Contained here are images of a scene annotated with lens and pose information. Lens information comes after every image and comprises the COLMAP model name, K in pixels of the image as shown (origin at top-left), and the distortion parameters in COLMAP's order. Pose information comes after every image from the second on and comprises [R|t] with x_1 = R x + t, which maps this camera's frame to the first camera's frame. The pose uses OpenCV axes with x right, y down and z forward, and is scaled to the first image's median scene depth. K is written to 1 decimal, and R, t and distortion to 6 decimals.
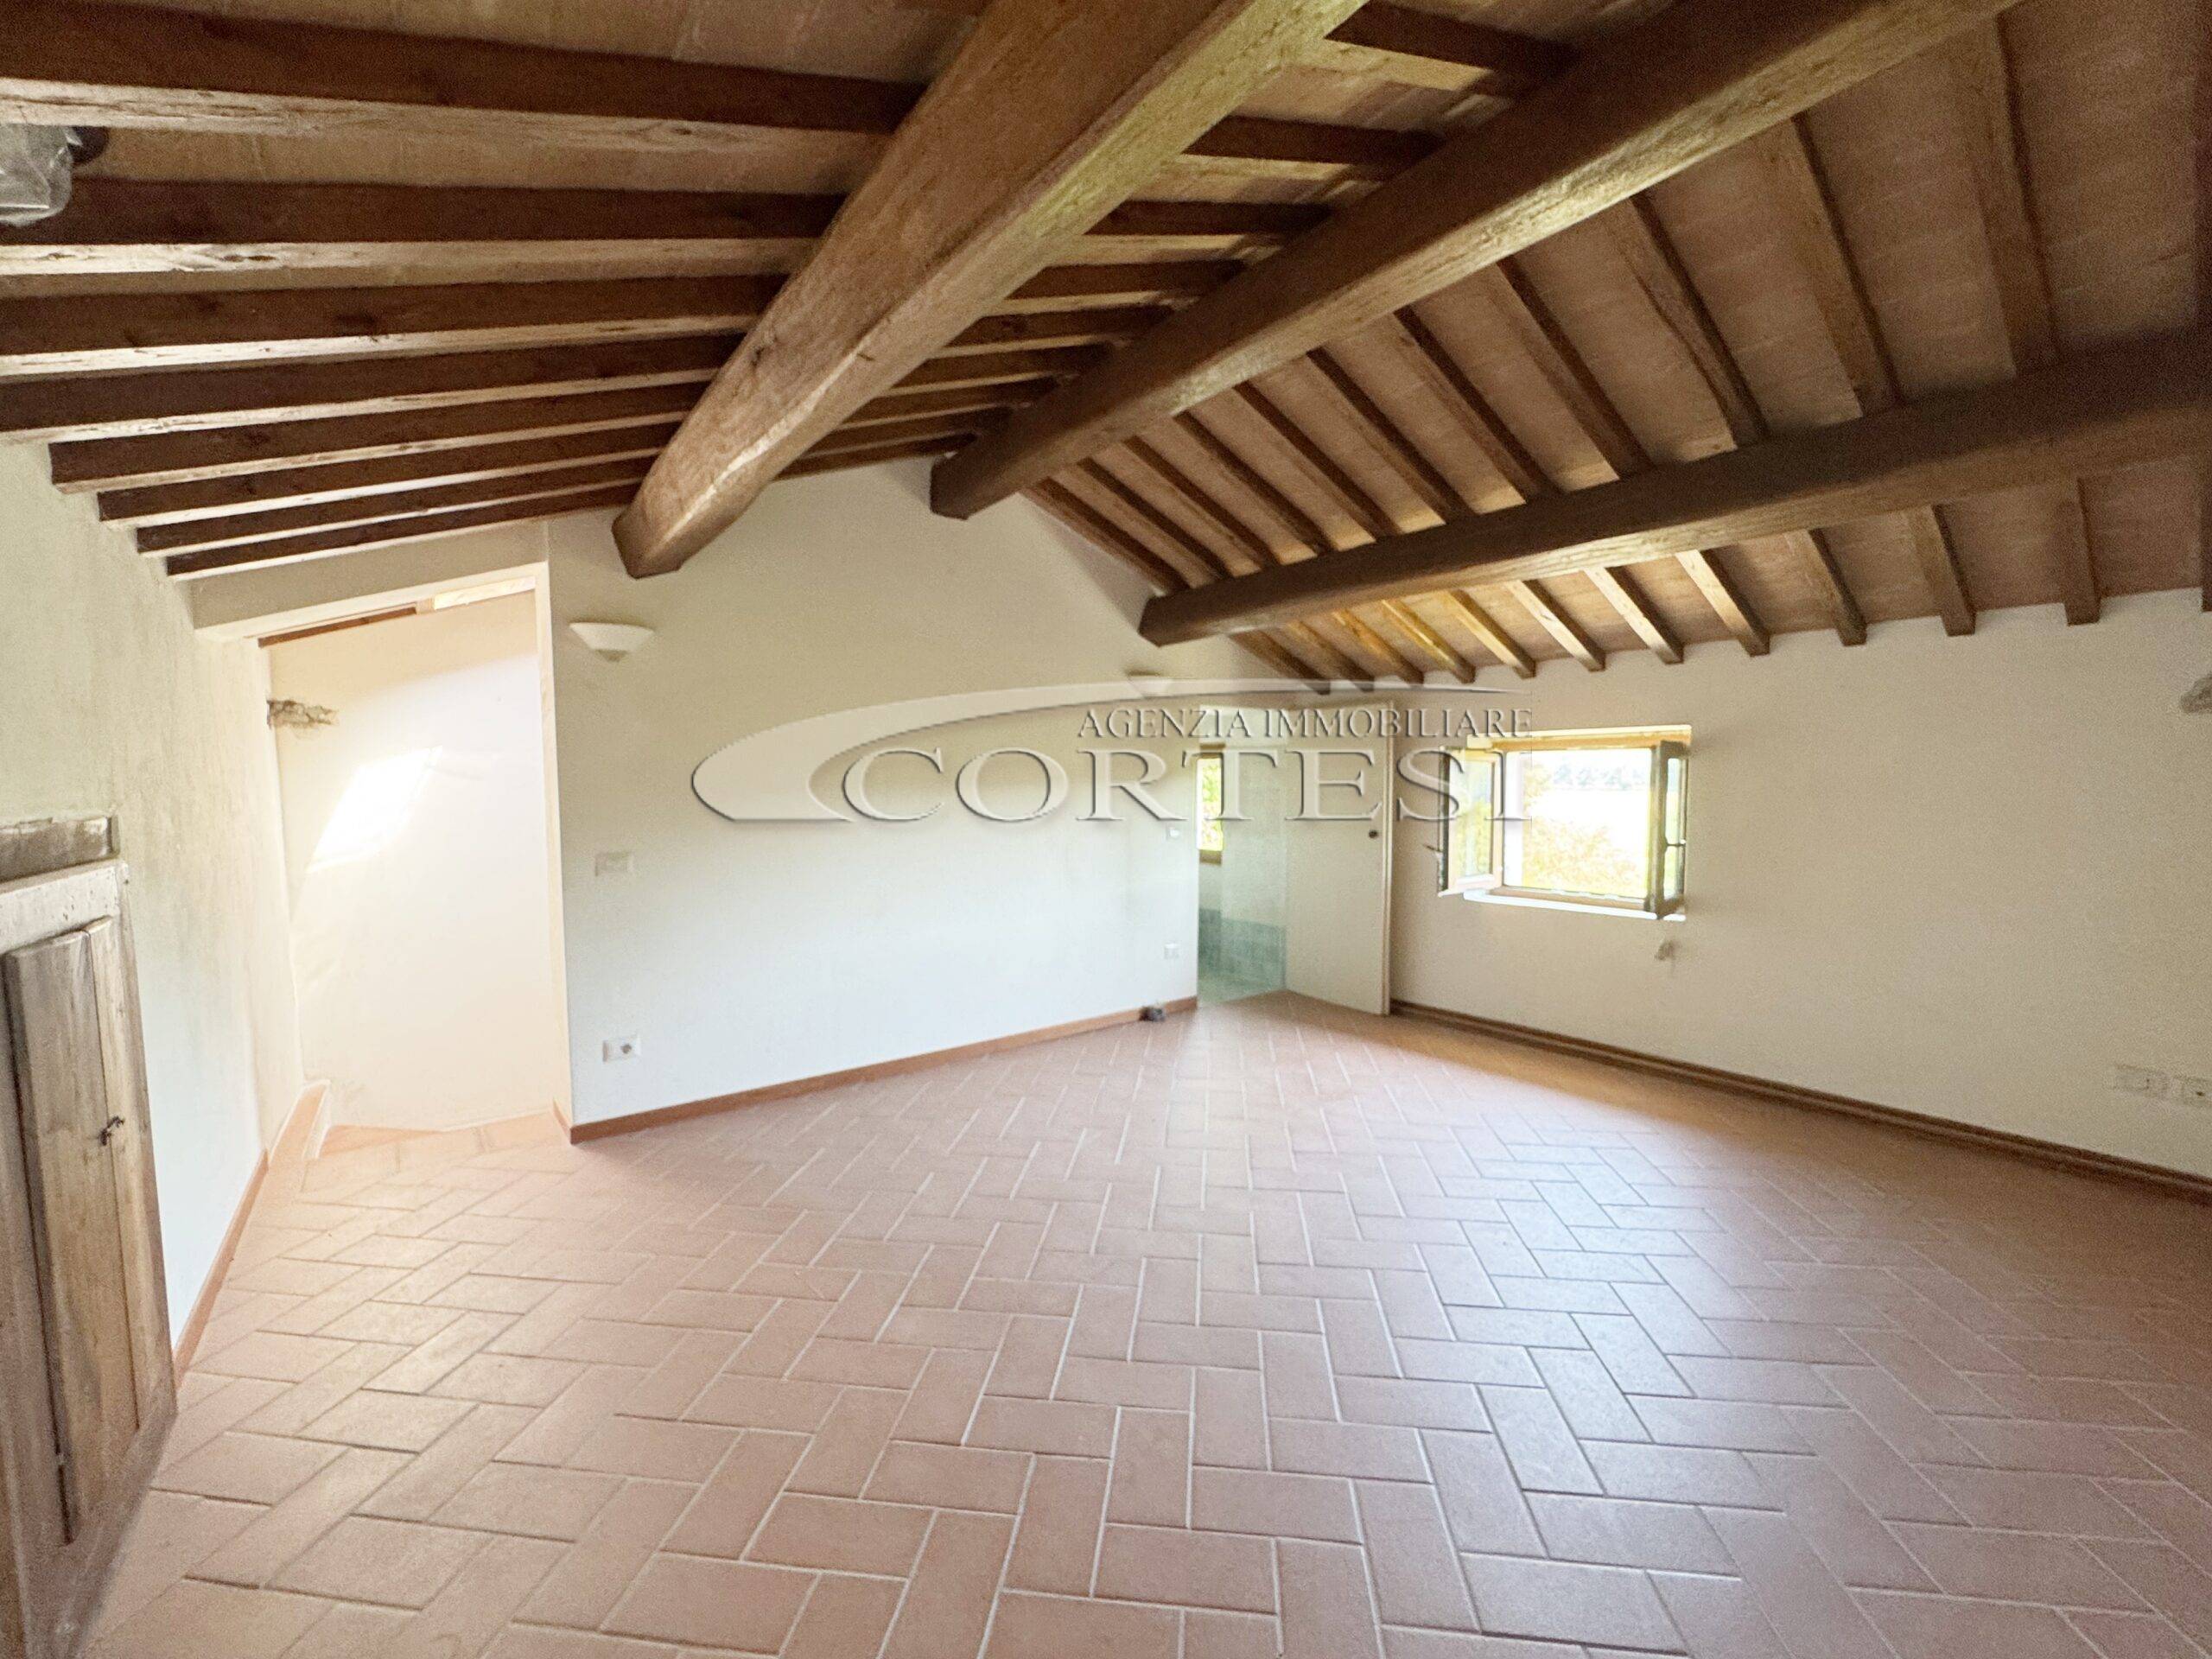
lens RADIAL K [[912.0, 0, 1113.4], [0, 912.0, 819.3], [0, 0, 1]] dist [-0.004565, 0.001829]
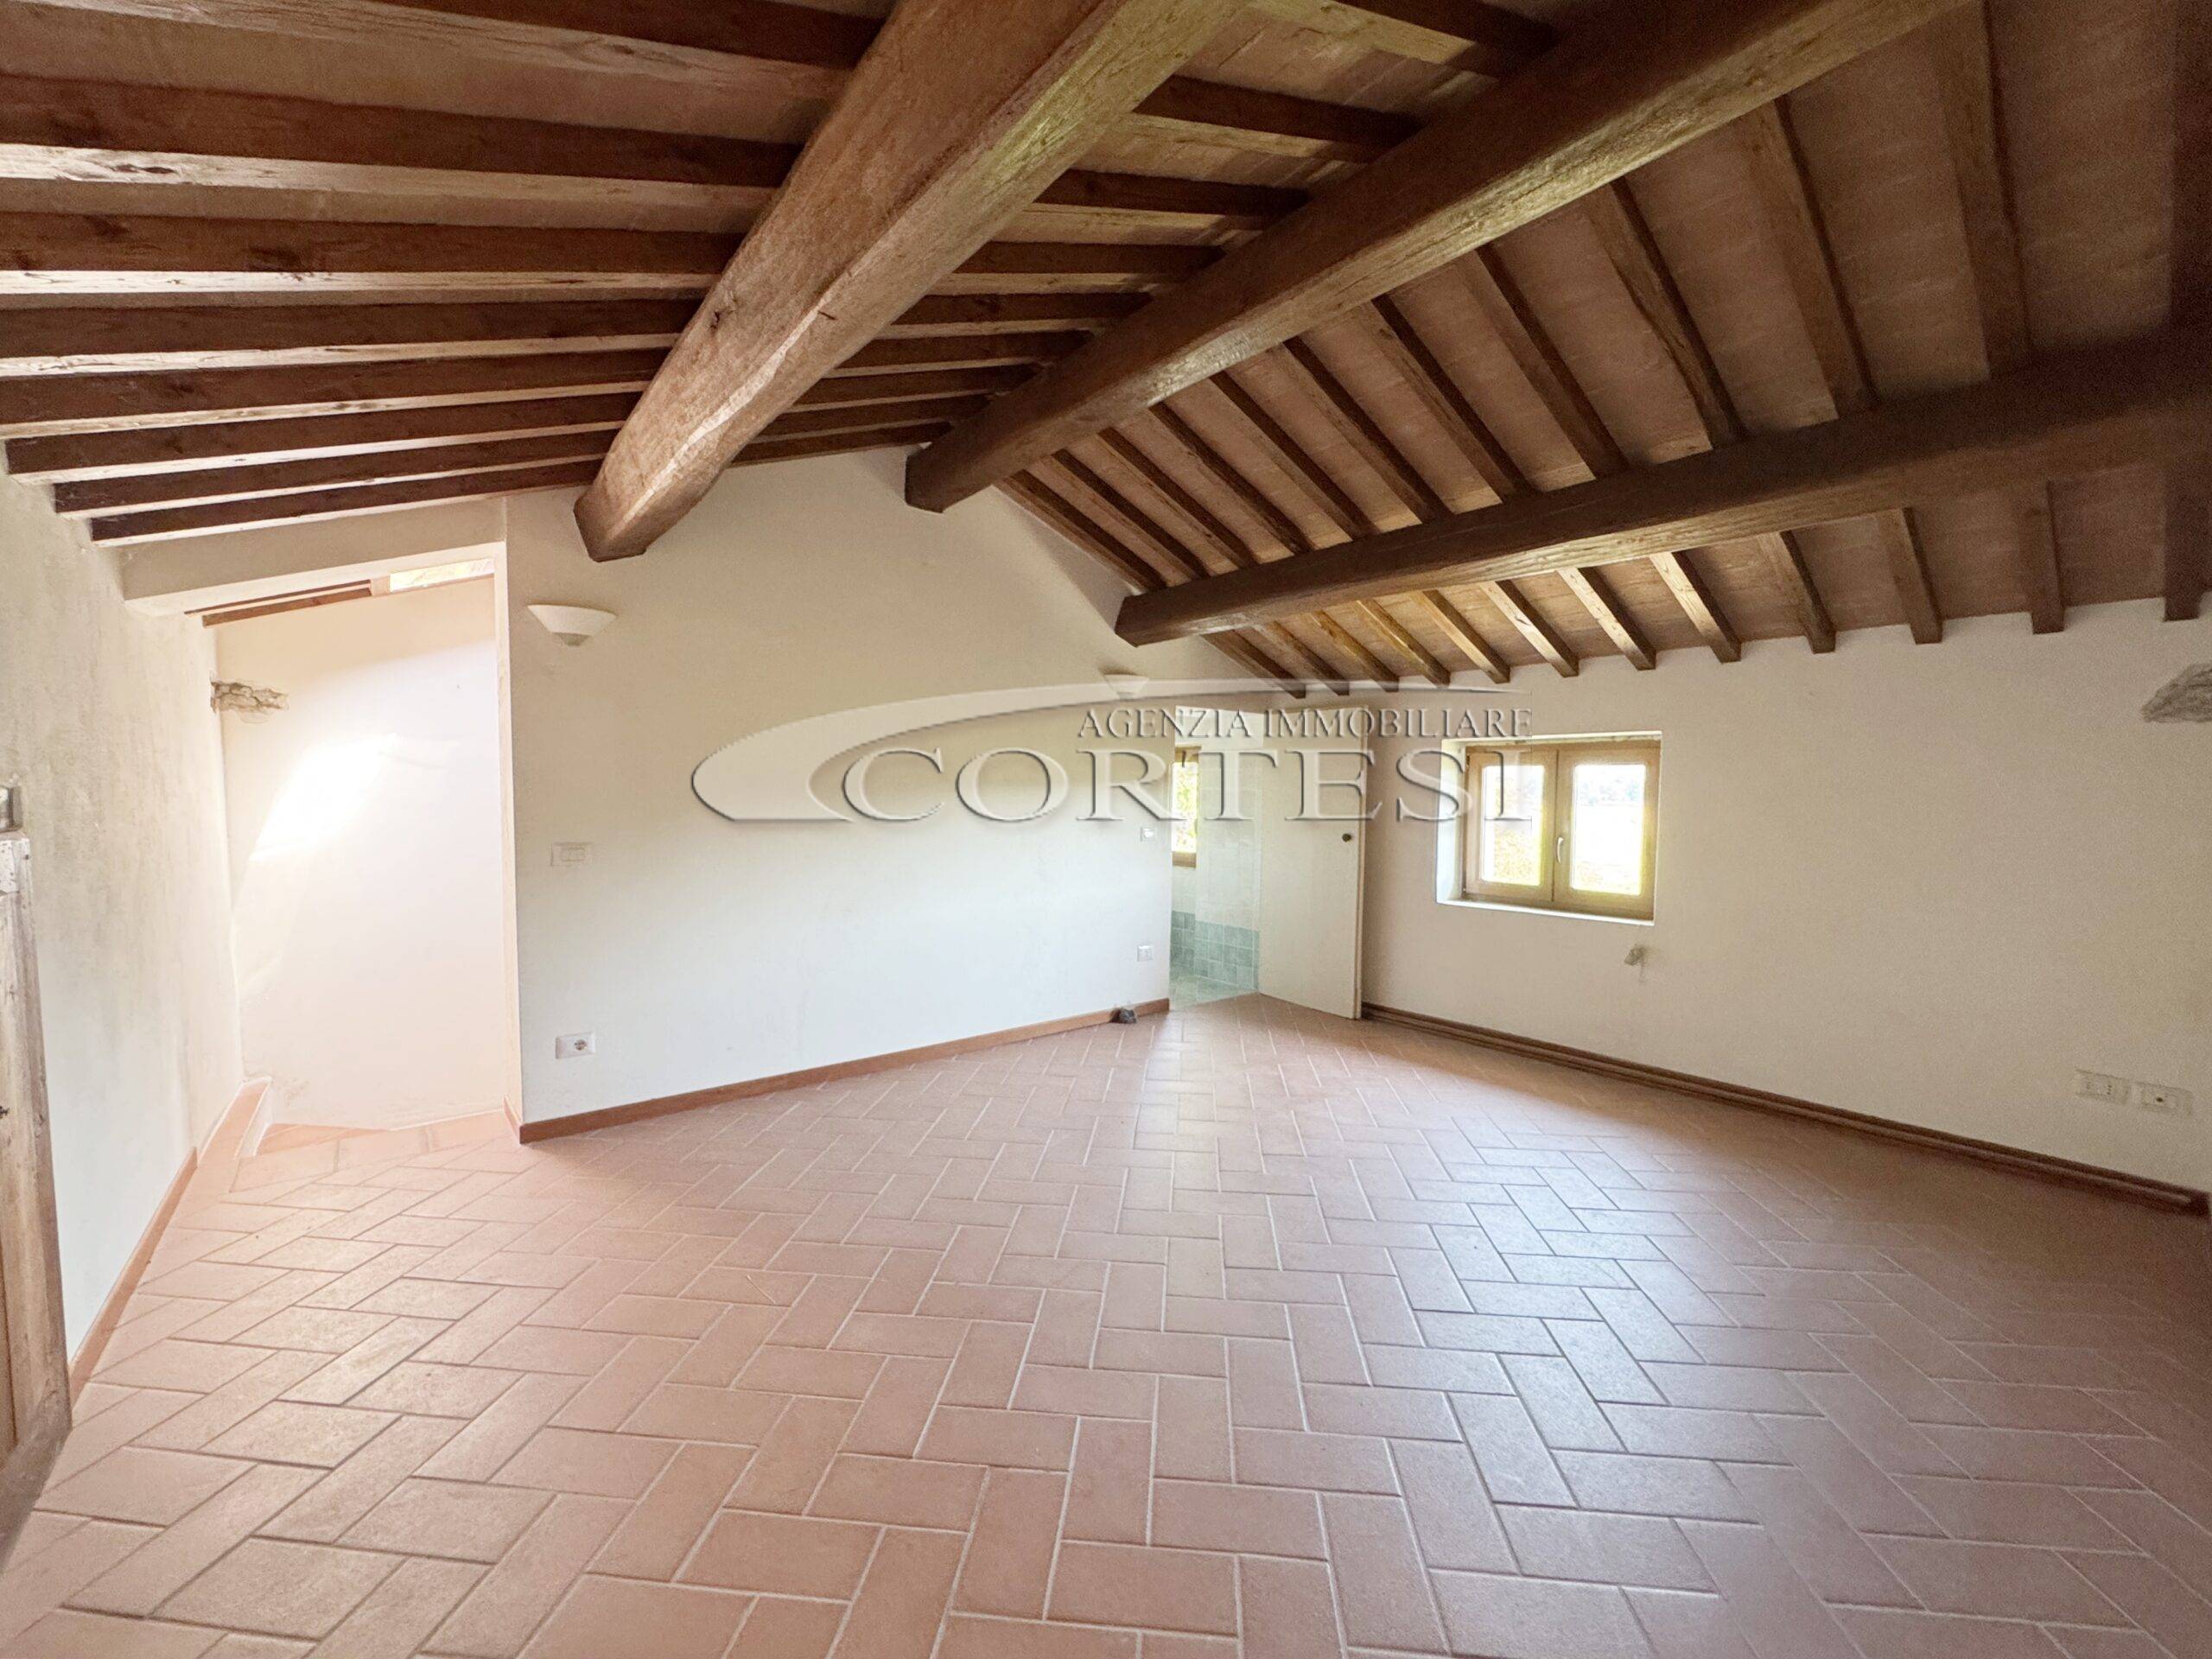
lens RADIAL K [[912.0, 0, 1111.1], [0, 912.0, 813.7], [0, 0, 1]] dist [-0.004565, 0.001829]
pose [[0.999610, 0.013365, 0.024519, 0.006561], [-0.013134, 0.999868, -0.009579, 0.013749], [-0.024644, 0.009253, 0.999653, 0.025724]]
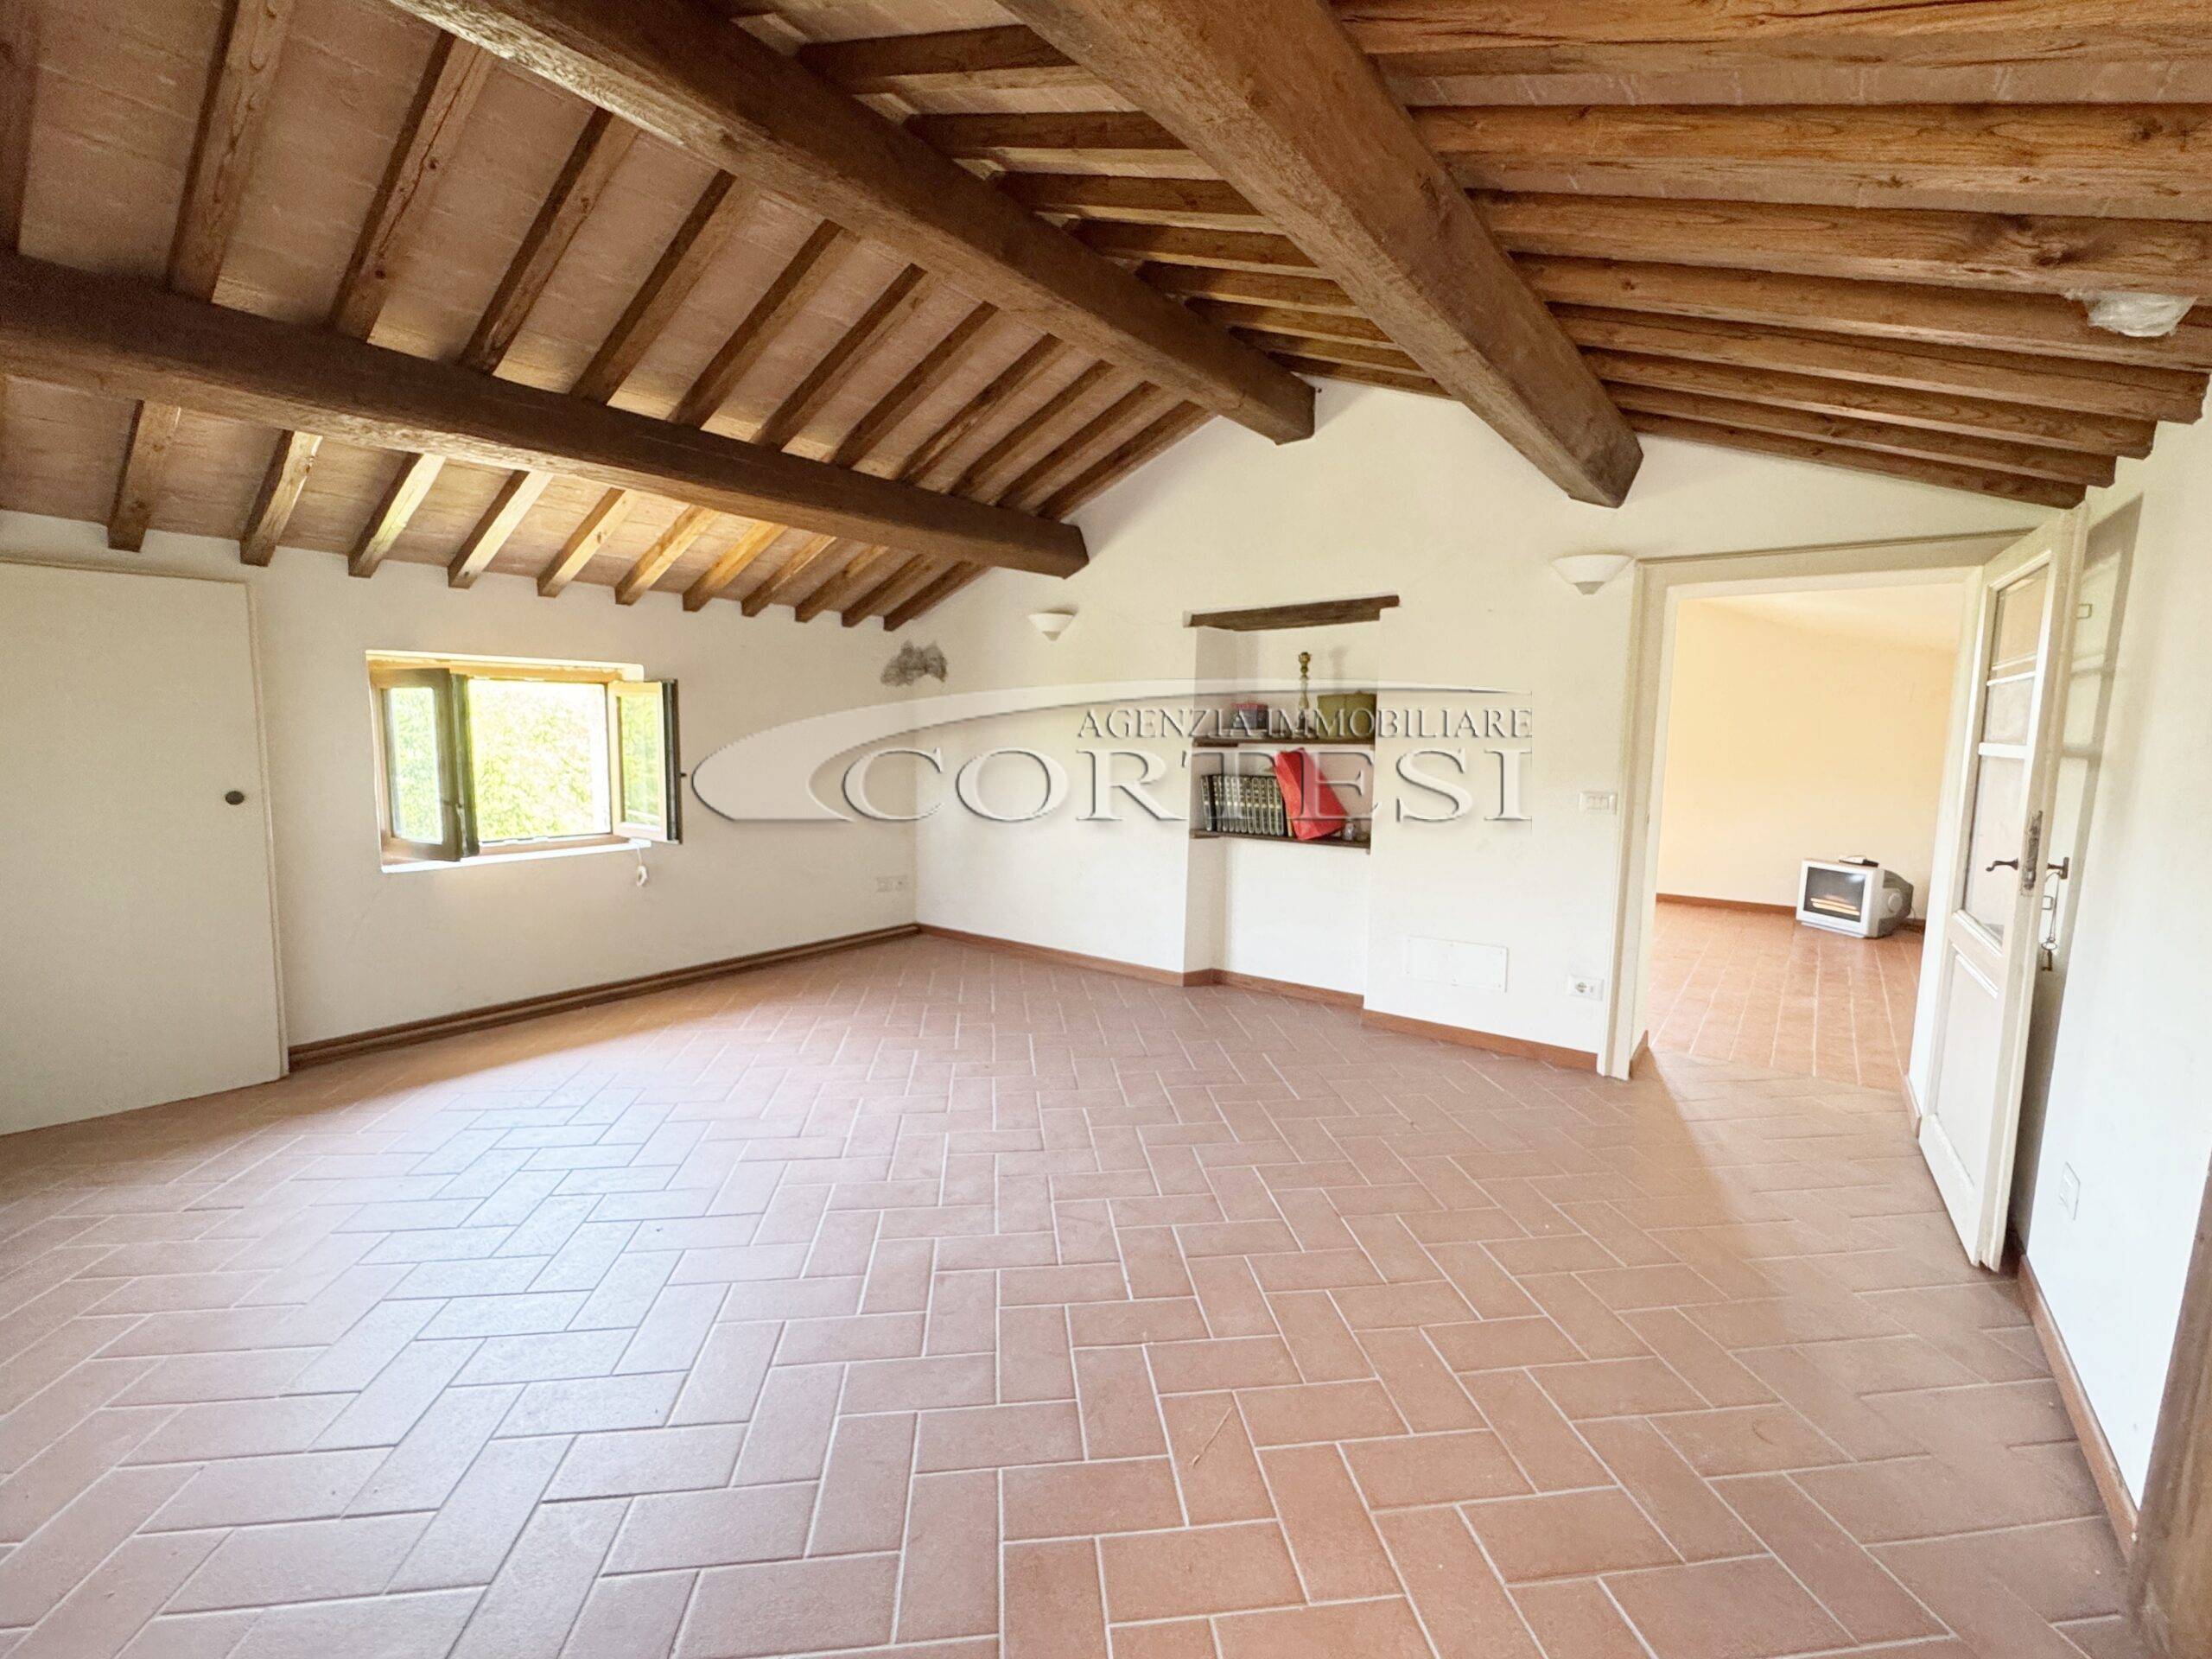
lens RADIAL K [[912.0, 0, 1108.6], [0, 912.0, 836.1], [0, 0, 1]] dist [-0.004565, 0.001829]
pose [[-0.256191, -0.116201, 0.959616, -0.722699], [0.025630, 0.991582, 0.126915, -0.033573], [-0.966286, 0.057109, -0.251057, 0.945038]]
